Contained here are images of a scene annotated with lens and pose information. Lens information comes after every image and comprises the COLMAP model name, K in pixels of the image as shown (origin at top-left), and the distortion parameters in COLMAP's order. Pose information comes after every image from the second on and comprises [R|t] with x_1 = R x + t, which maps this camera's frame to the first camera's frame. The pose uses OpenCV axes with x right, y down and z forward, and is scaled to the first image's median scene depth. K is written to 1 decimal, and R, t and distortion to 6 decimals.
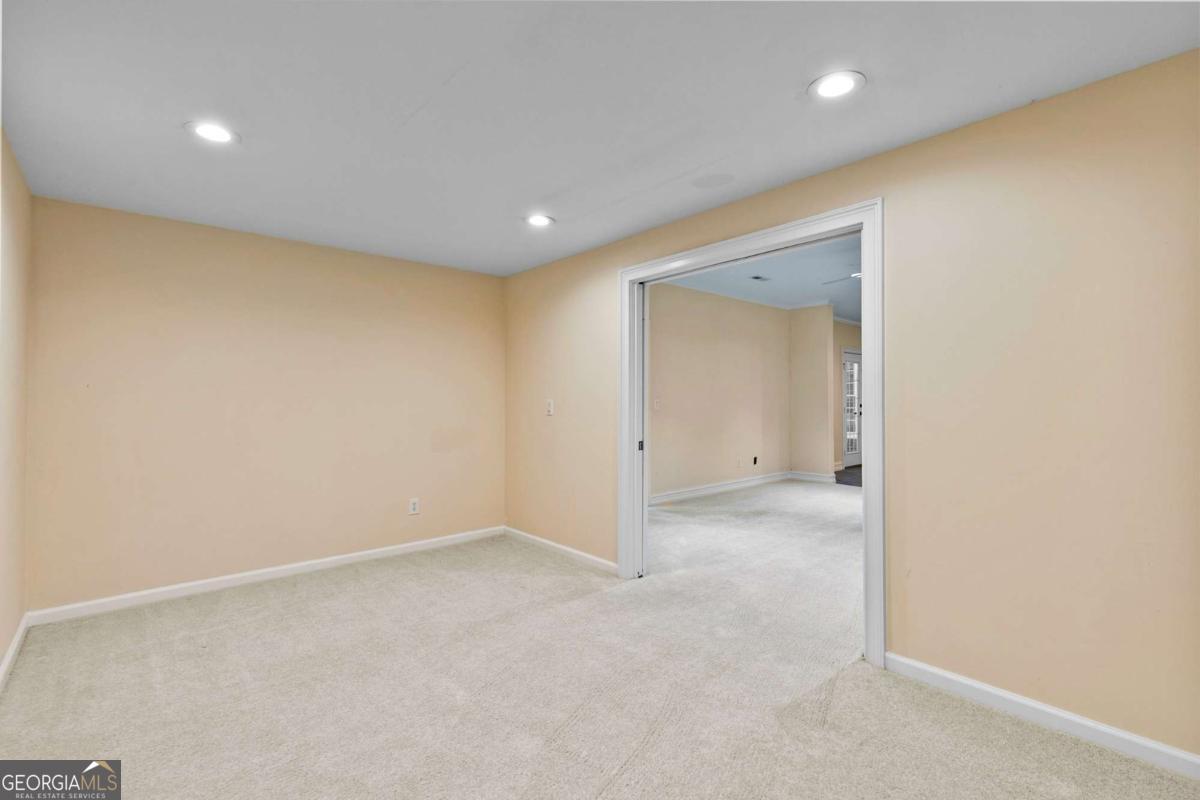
lens RADIAL K [[545.4, 0, 600.0], [0, 545.4, 400.0], [0, 0, 1]] dist [0.019163, 0.000265]
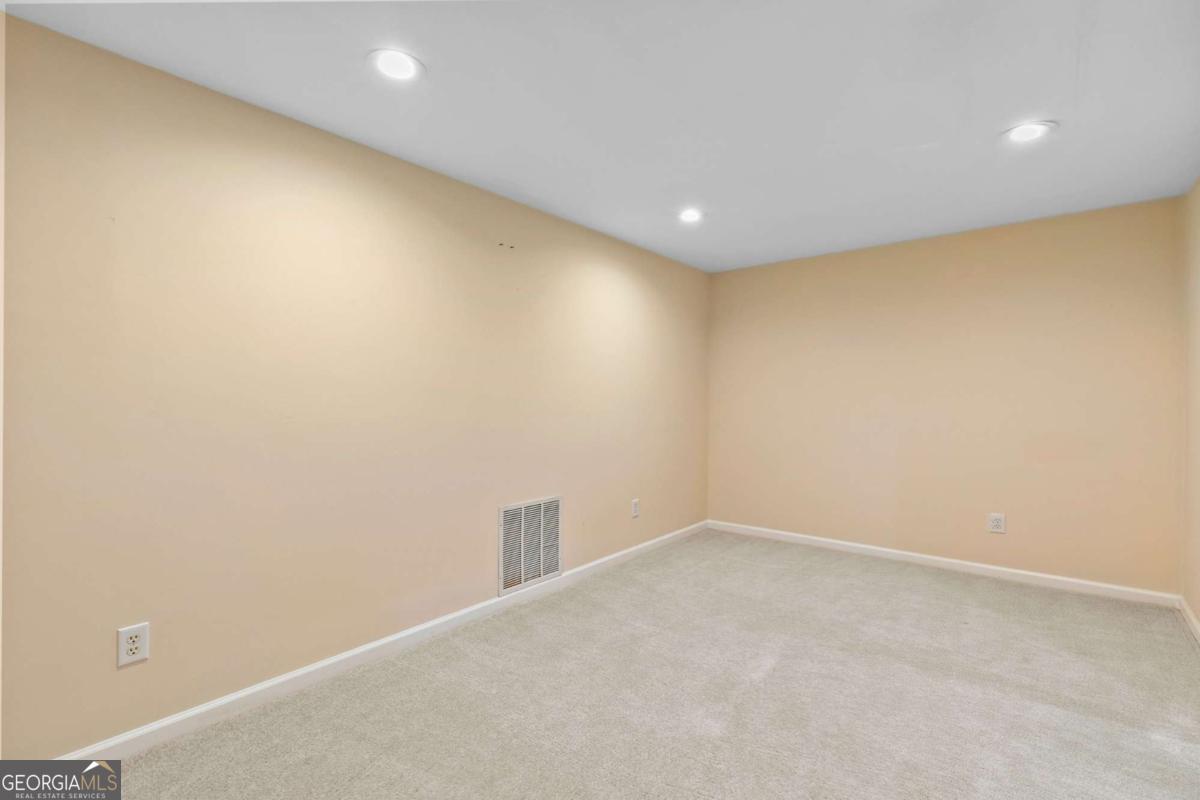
lens RADIAL K [[545.4, 0, 600.0], [0, 545.4, 400.0], [0, 0, 1]] dist [0.019163, 0.000265]
pose [[0.169889, 0.014920, -0.985350, 0.487190], [-0.004096, 0.999887, 0.014434, -0.001483], [0.985455, 0.001583, 0.169931, 0.351758]]
